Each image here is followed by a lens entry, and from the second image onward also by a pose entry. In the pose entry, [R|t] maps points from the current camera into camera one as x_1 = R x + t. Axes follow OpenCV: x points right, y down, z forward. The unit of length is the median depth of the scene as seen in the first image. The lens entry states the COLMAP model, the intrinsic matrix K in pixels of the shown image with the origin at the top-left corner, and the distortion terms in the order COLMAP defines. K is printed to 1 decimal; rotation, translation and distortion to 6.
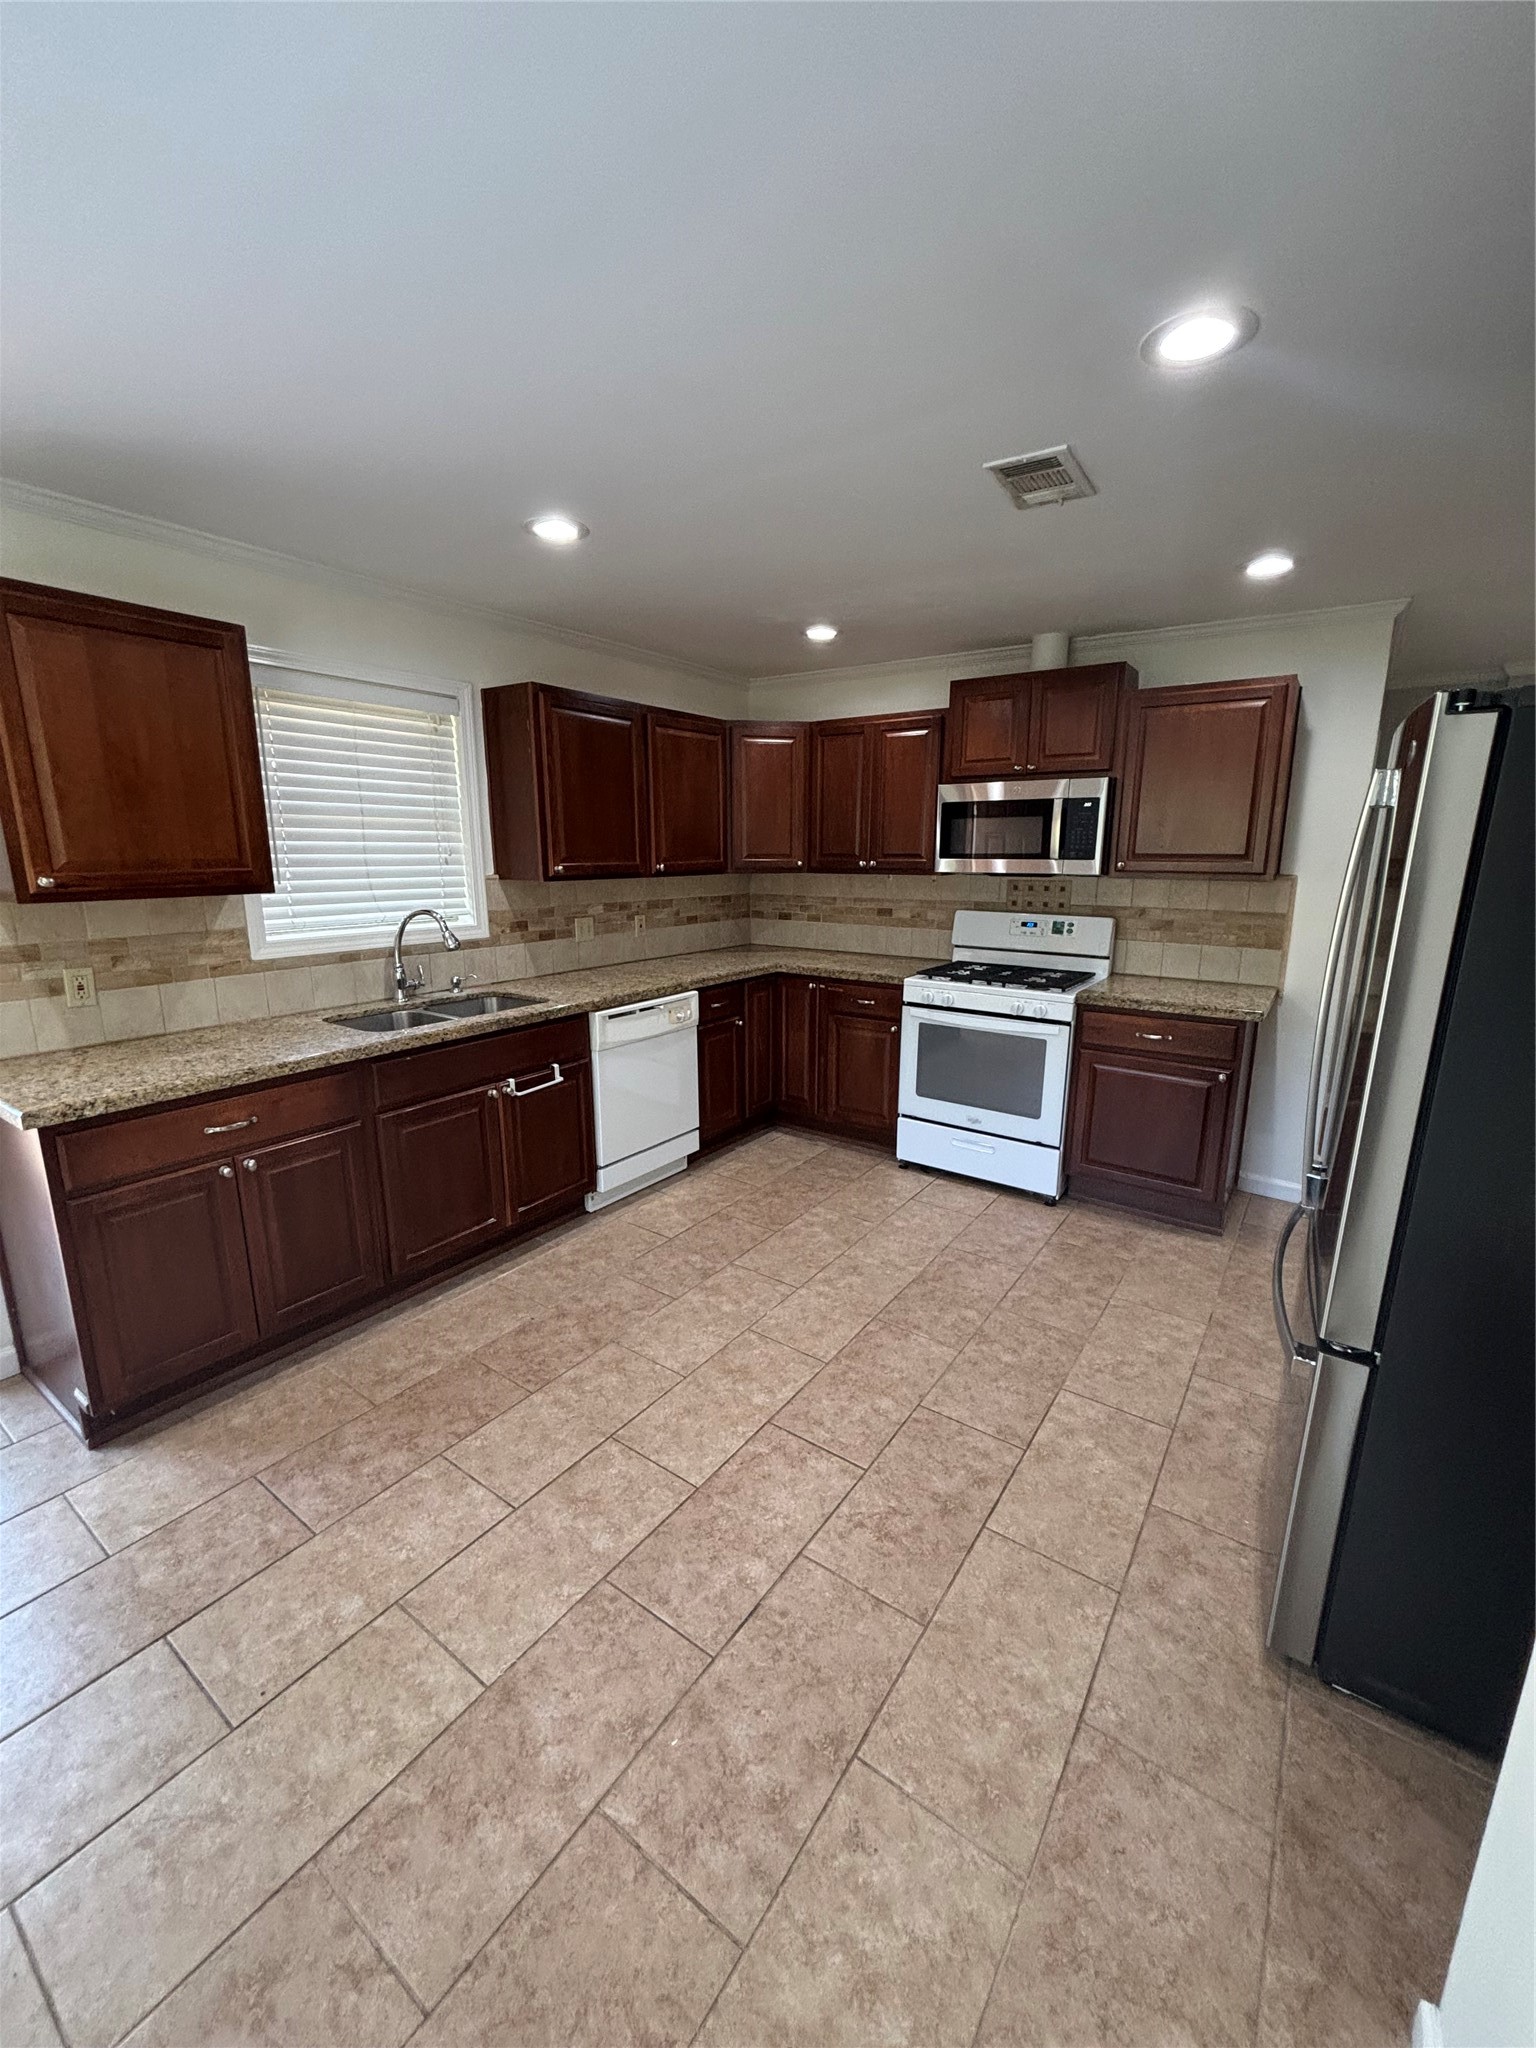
lens RADIAL K [[819.2, 0, 766.0], [0, 819.2, 1022.7], [0, 0, 1]] dist [0.000263, -0.000066]
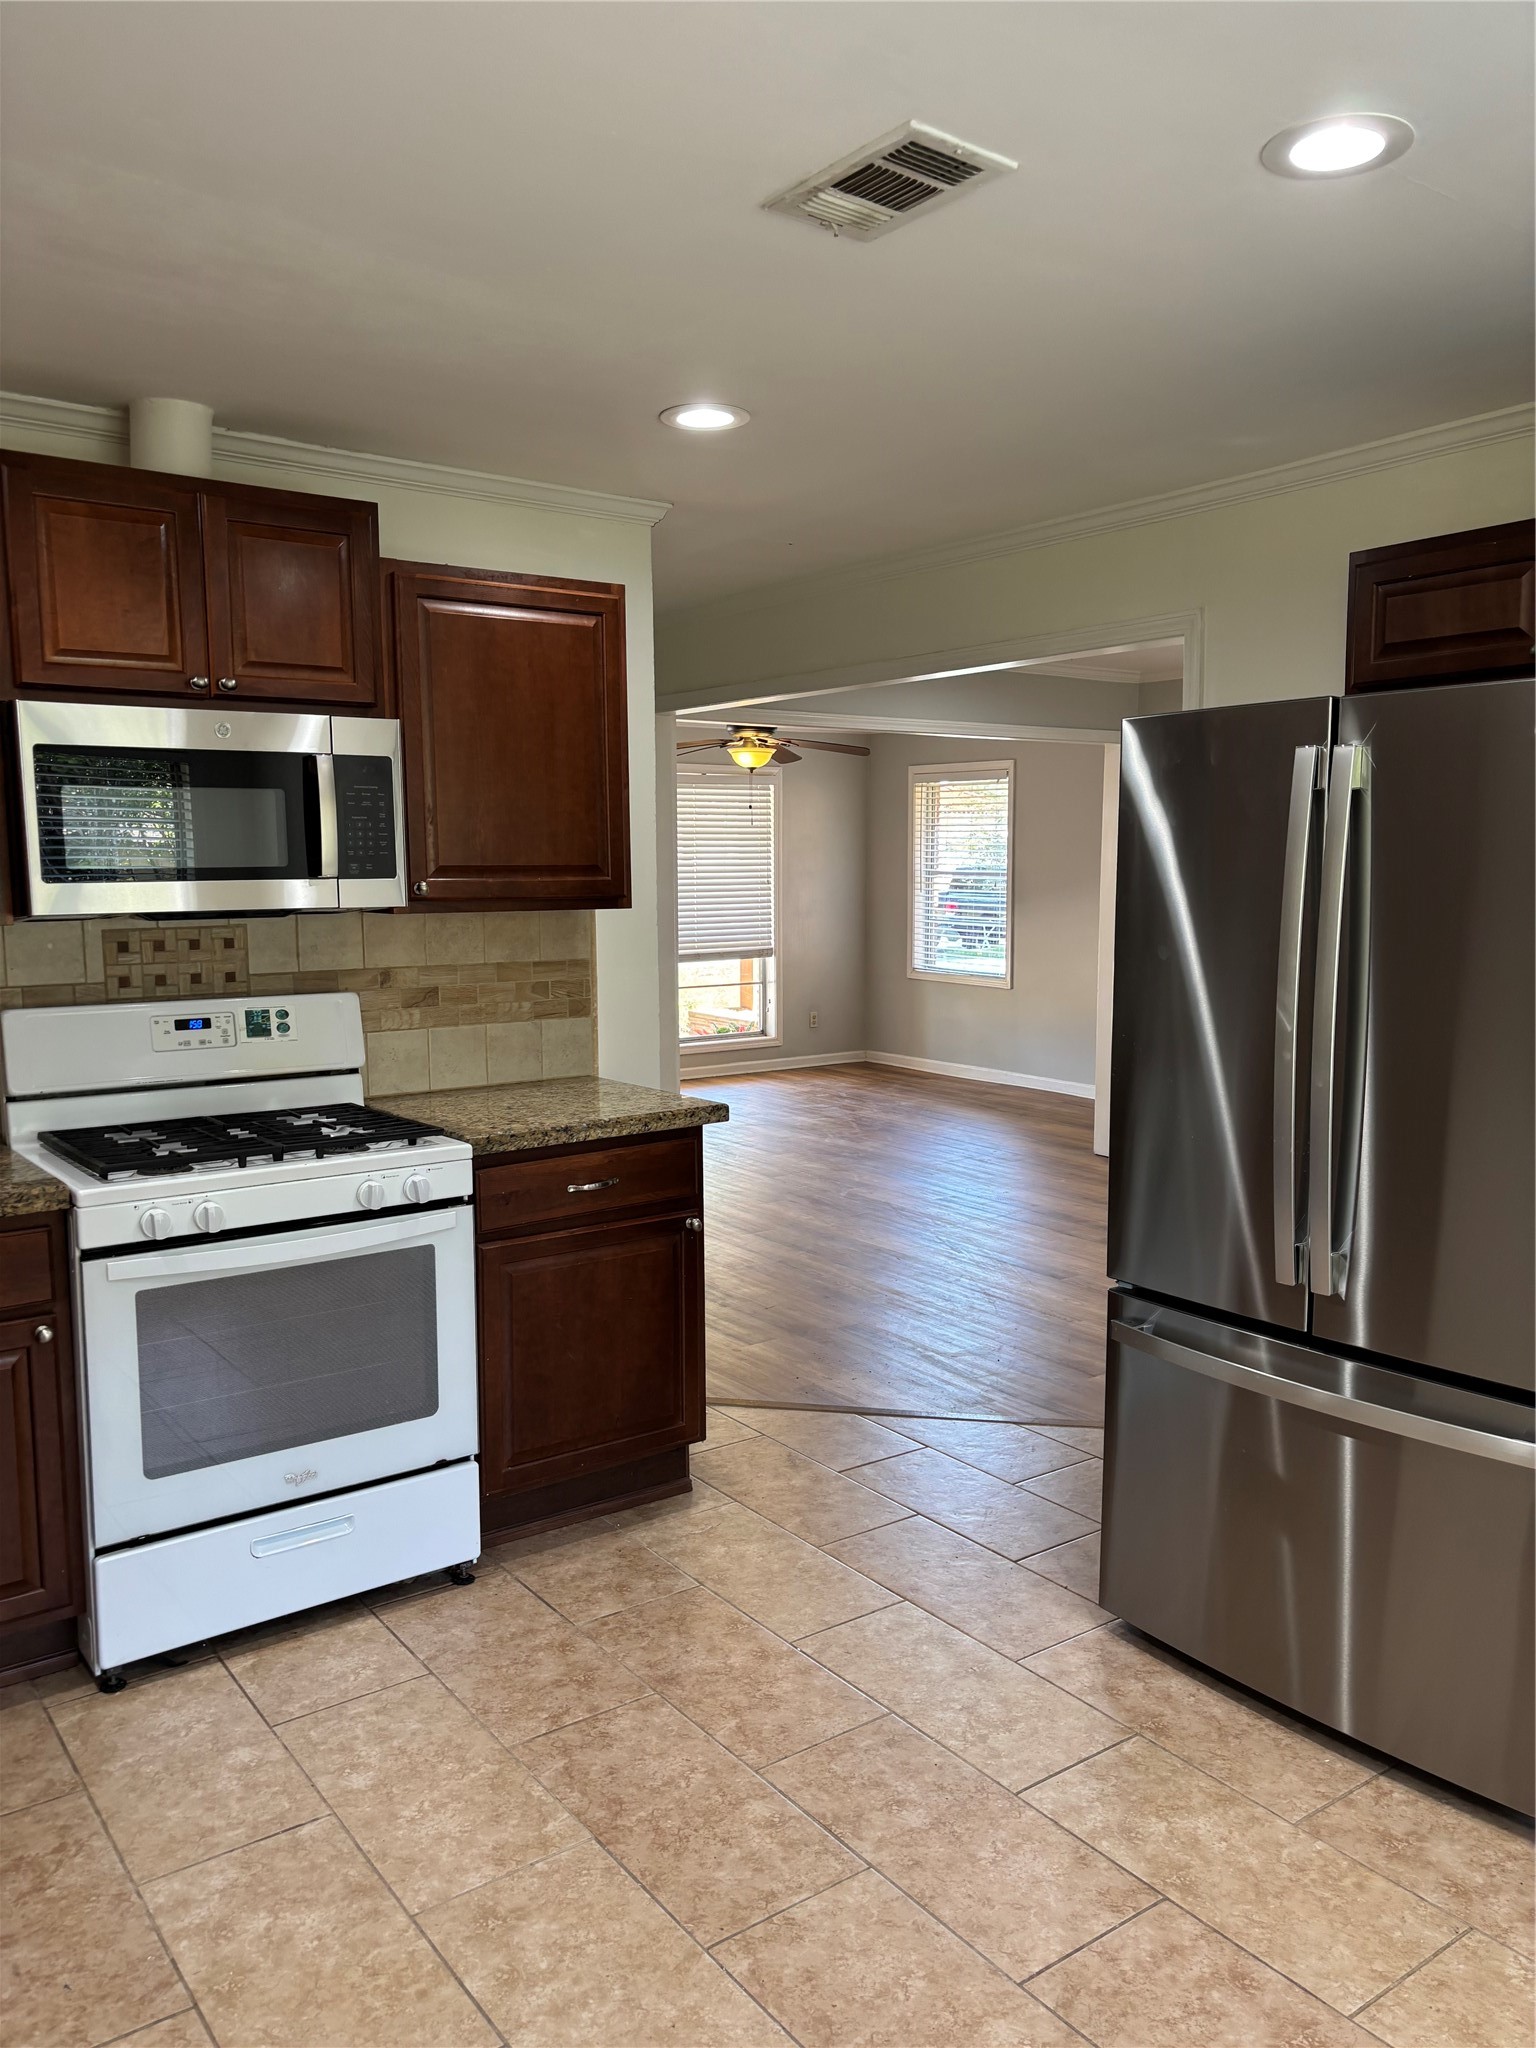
lens RADIAL K [[1544.5, 0, 769.0], [0, 1544.5, 1032.6], [0, 0, 1]] dist [0.030535, -0.006622]
pose [[0.311522, -0.103677, 0.944566, -0.427333], [0.210444, 0.976874, 0.037818, -0.090119], [-0.926643, 0.186997, 0.326137, 0.478853]]
